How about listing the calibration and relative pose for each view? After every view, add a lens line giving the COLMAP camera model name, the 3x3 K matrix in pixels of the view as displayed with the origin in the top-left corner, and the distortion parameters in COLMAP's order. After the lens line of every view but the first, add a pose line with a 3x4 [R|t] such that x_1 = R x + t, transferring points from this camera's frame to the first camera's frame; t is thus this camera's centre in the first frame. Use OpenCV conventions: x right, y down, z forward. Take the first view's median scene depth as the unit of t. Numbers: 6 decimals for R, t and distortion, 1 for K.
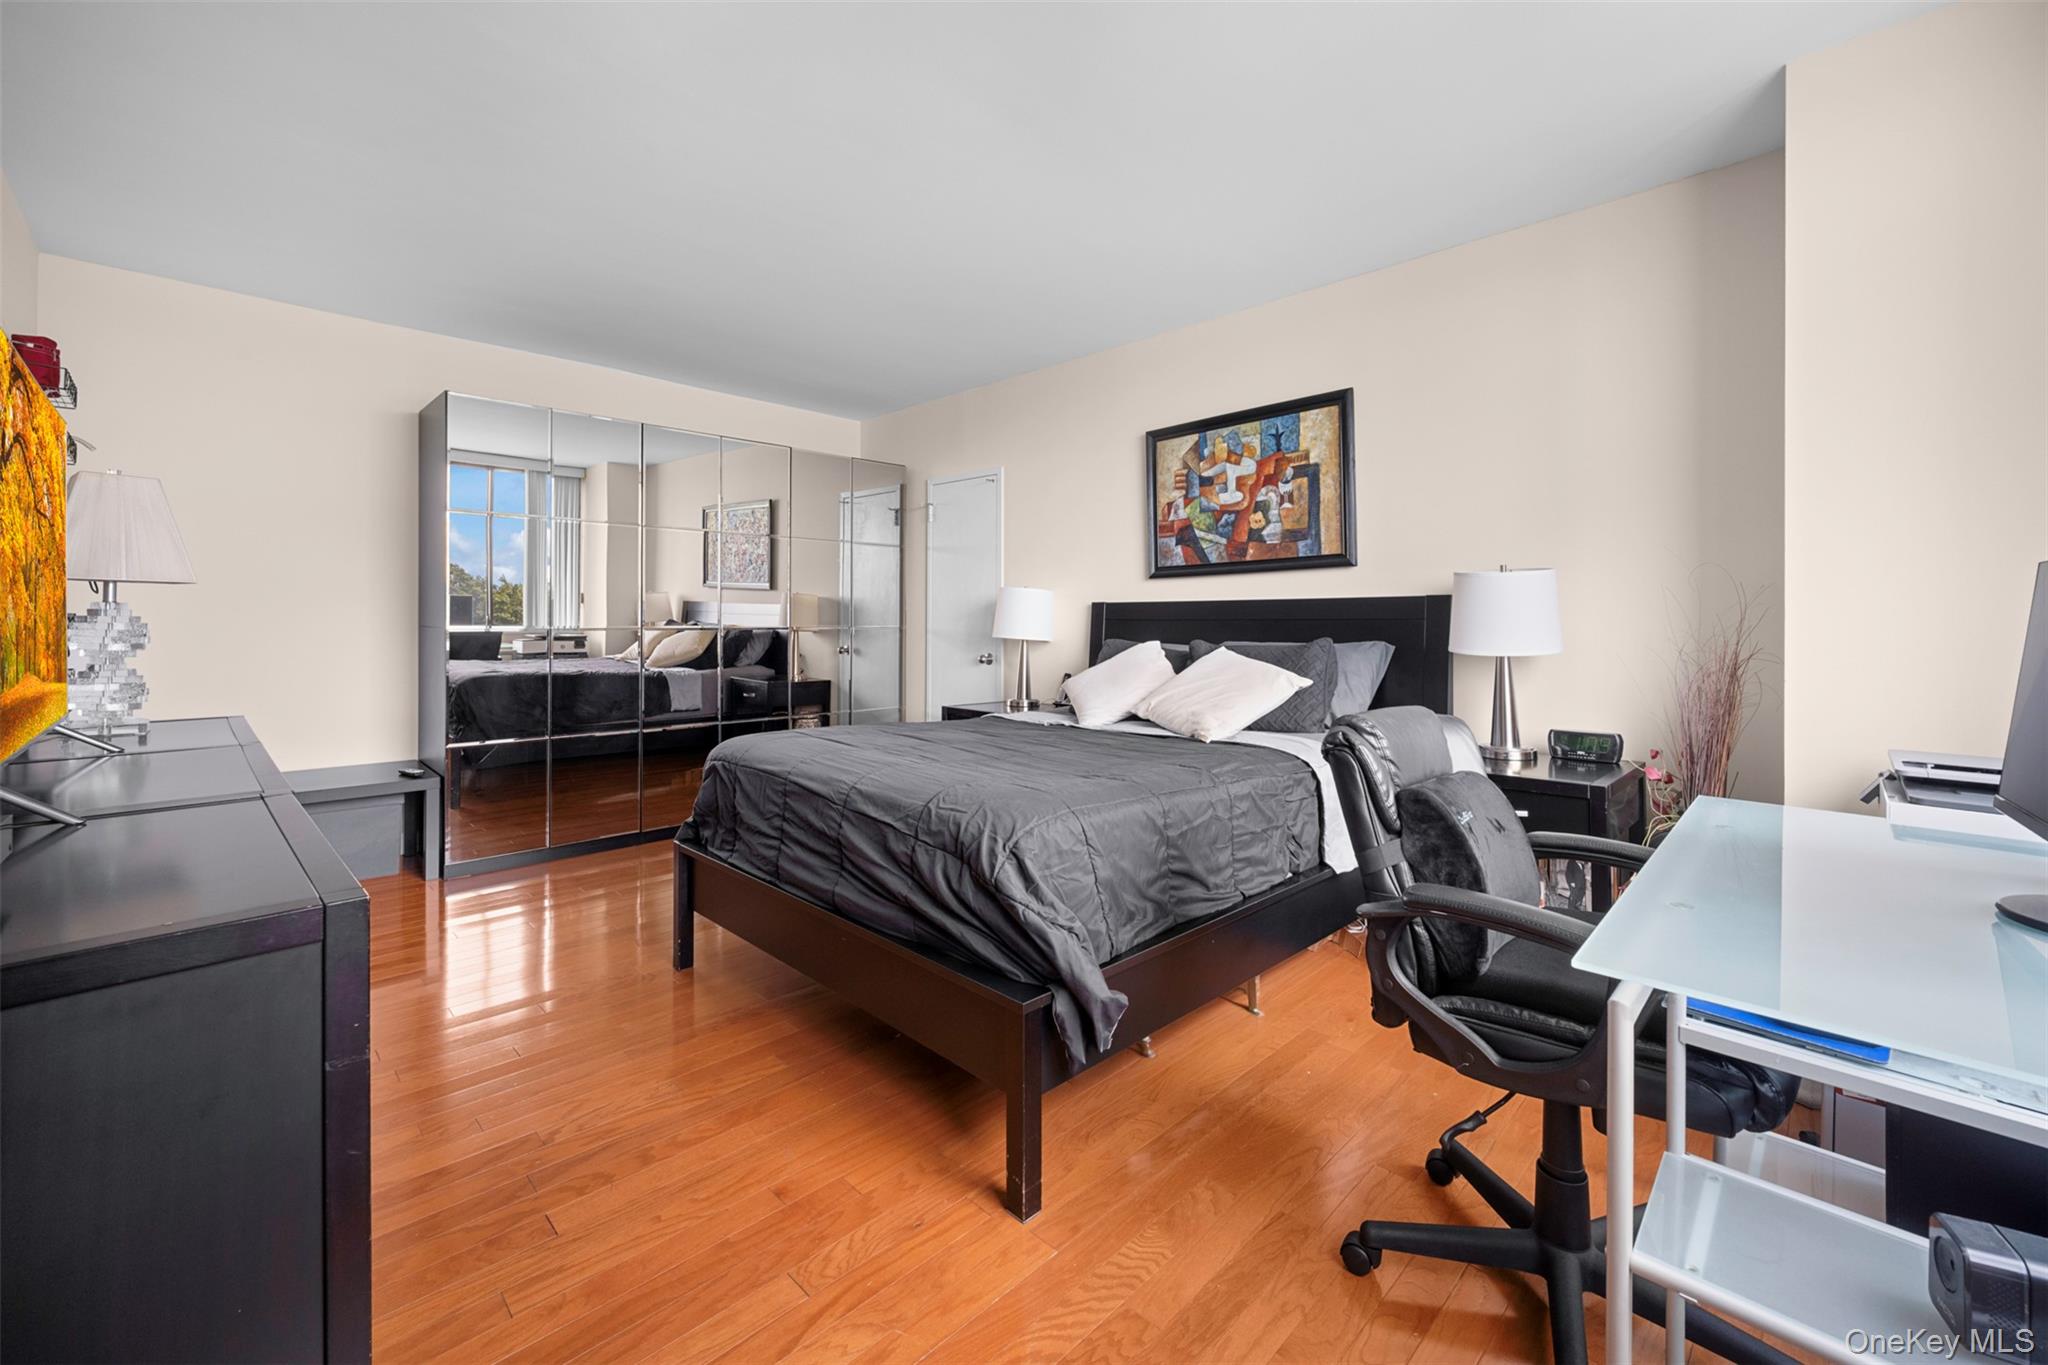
lens RADIAL K [[836.1, 0, 1015.2], [0, 836.1, 619.0], [0, 0, 1]] dist [-0.001309, 0.001012]
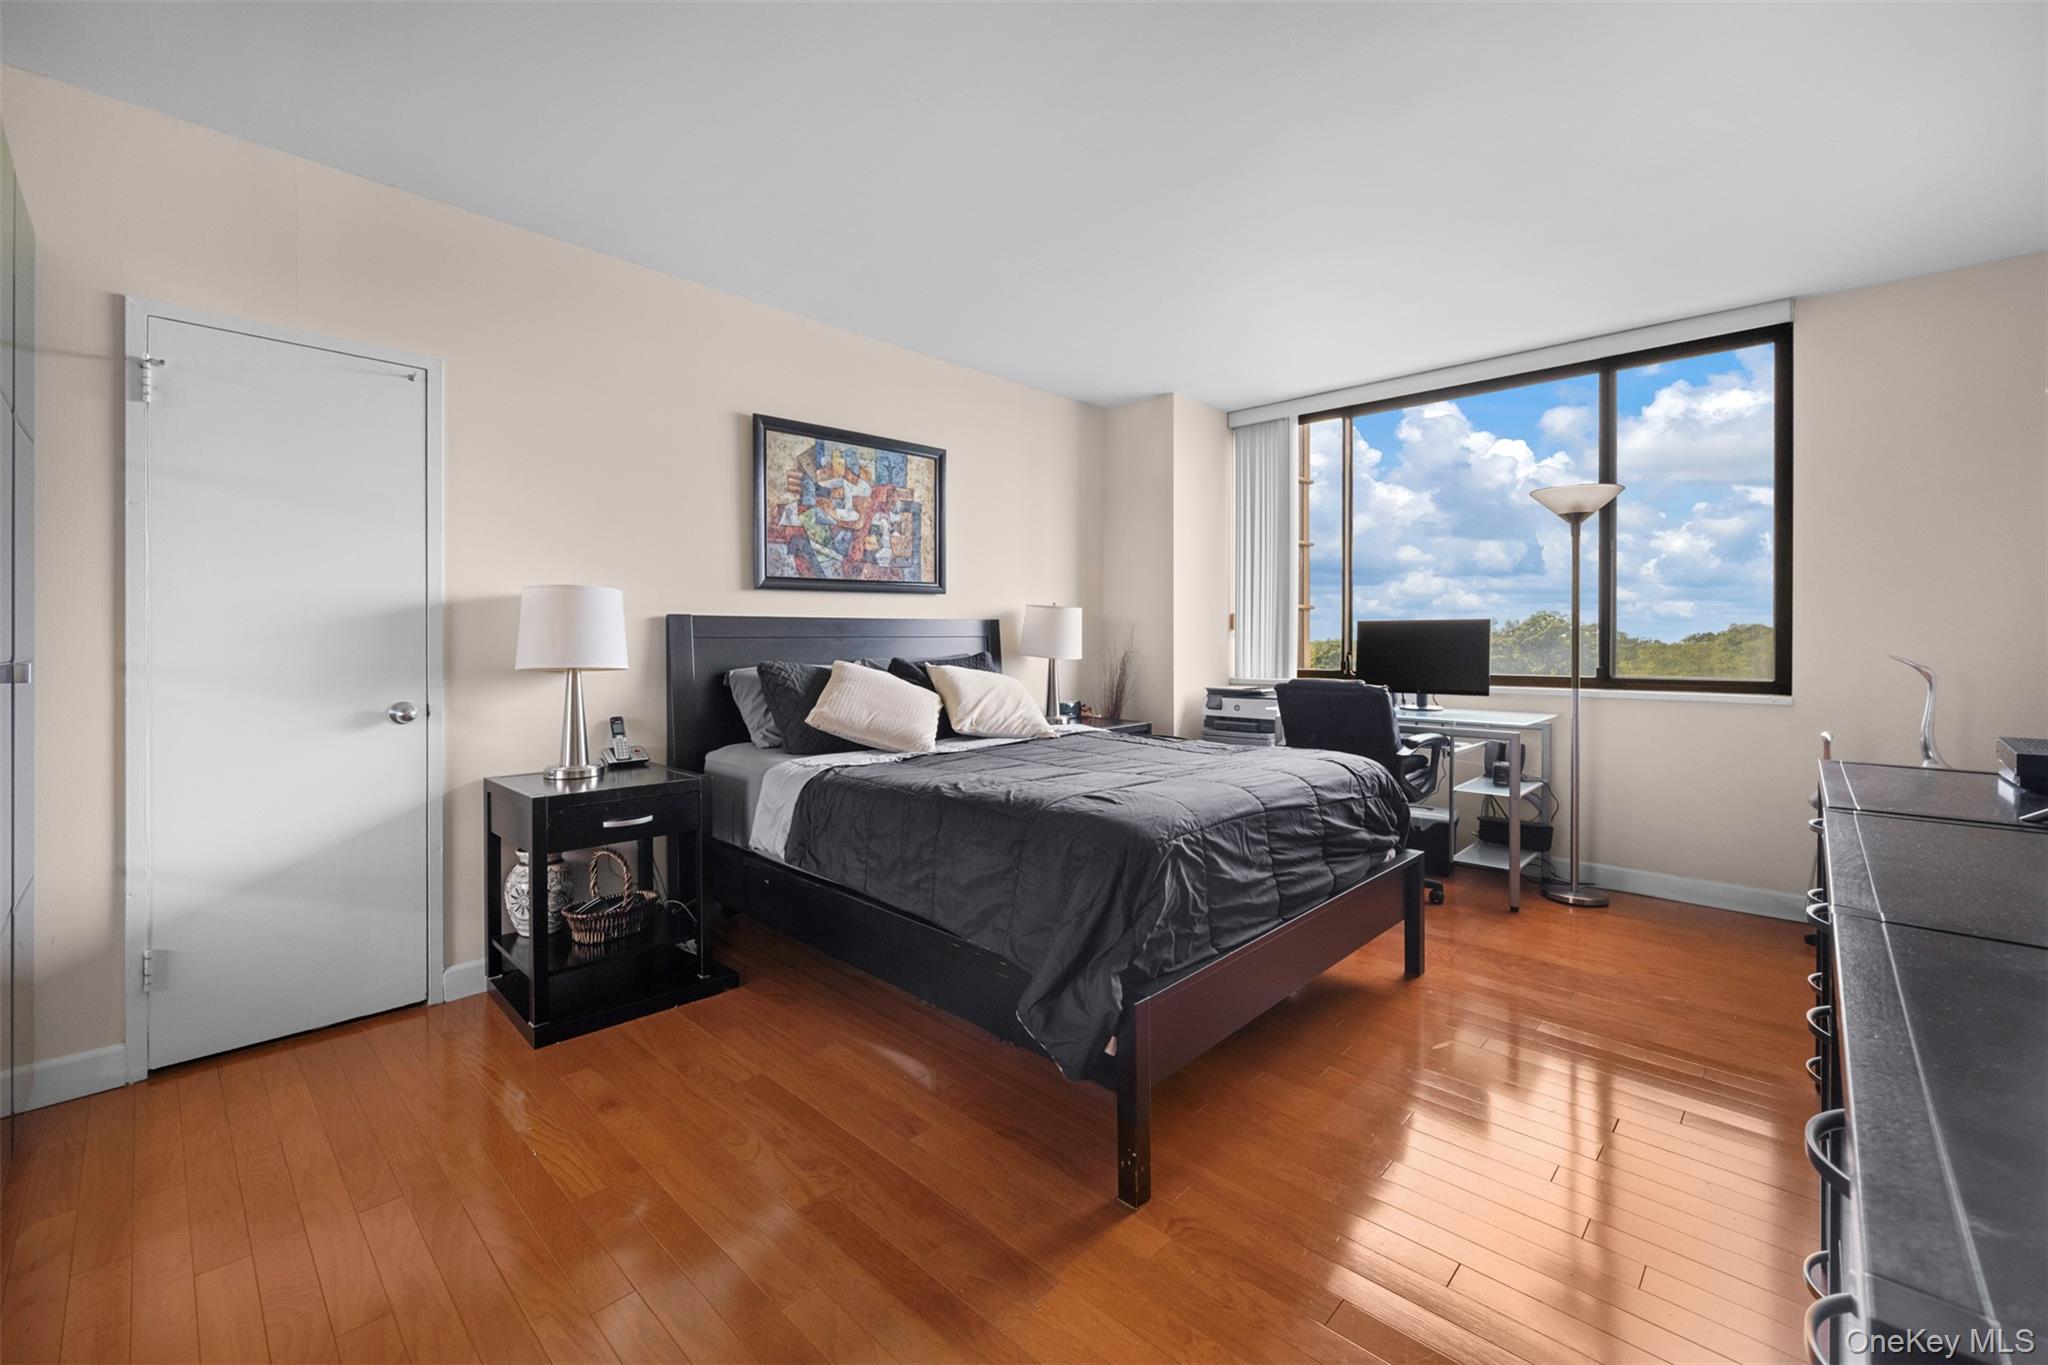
lens RADIAL K [[836.1, 0, 1025.9], [0, 836.1, 644.0], [0, 0, 1]] dist [-0.001309, 0.001012]
pose [[-0.014912, -0.006163, 0.999870, -0.741587], [0.002196, 0.999978, 0.006196, 0.002809], [-0.999886, 0.002288, -0.014899, 0.800455]]
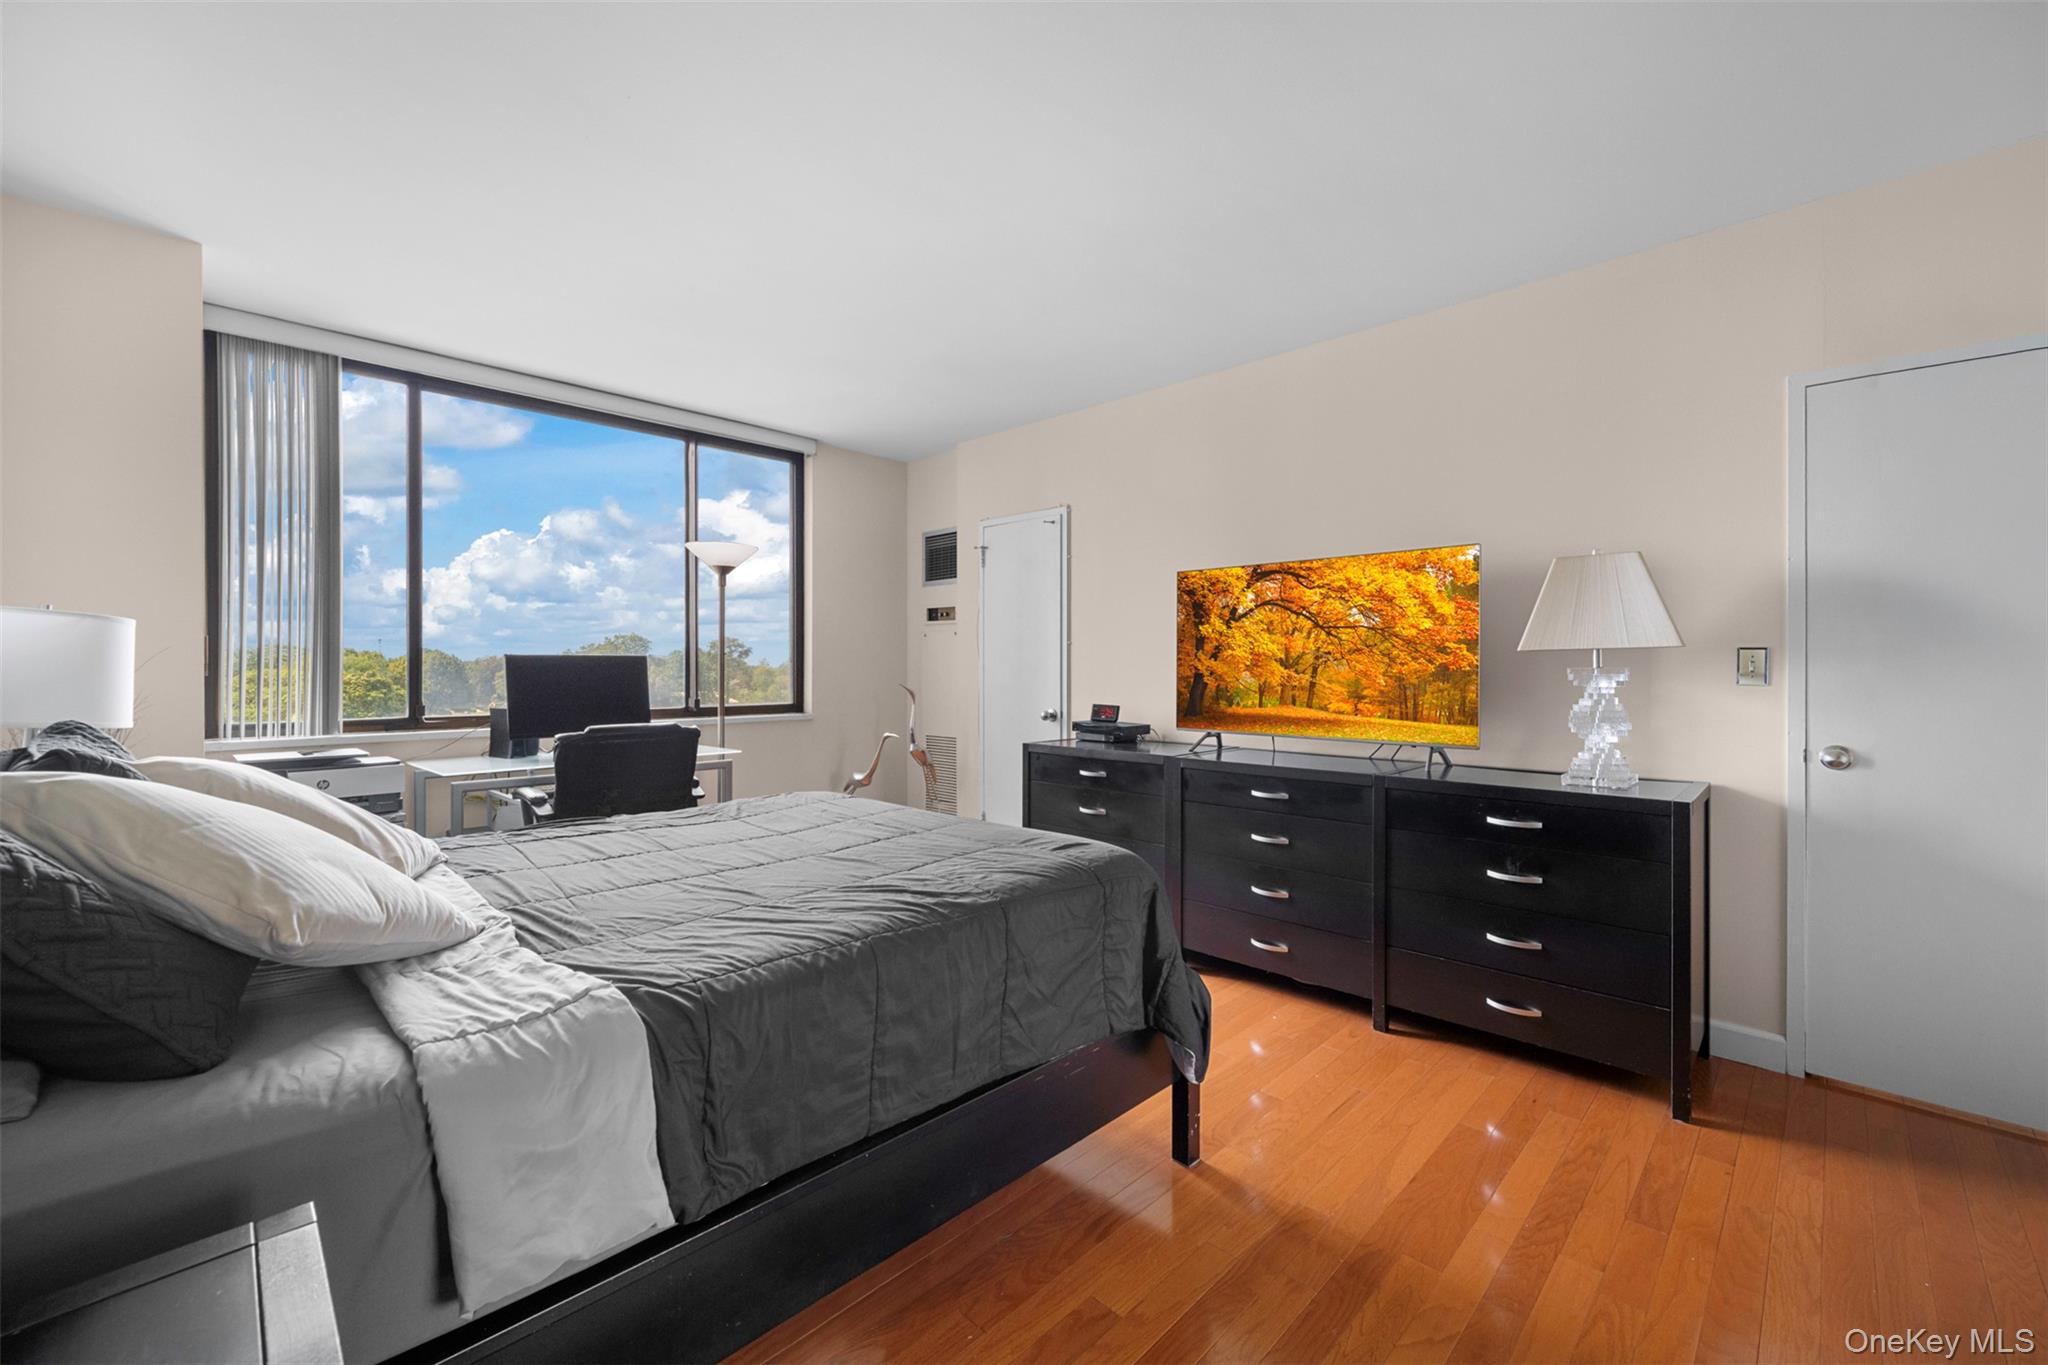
lens RADIAL K [[836.1, 0, 1022.3], [0, 836.1, 675.7], [0, 0, 1]] dist [-0.001309, 0.001012]
pose [[-0.999995, 0.000812, -0.002893, -0.171320], [0.000769, 0.999893, 0.014623, -0.010749], [0.002905, 0.014620, -0.999889, 1.278653]]
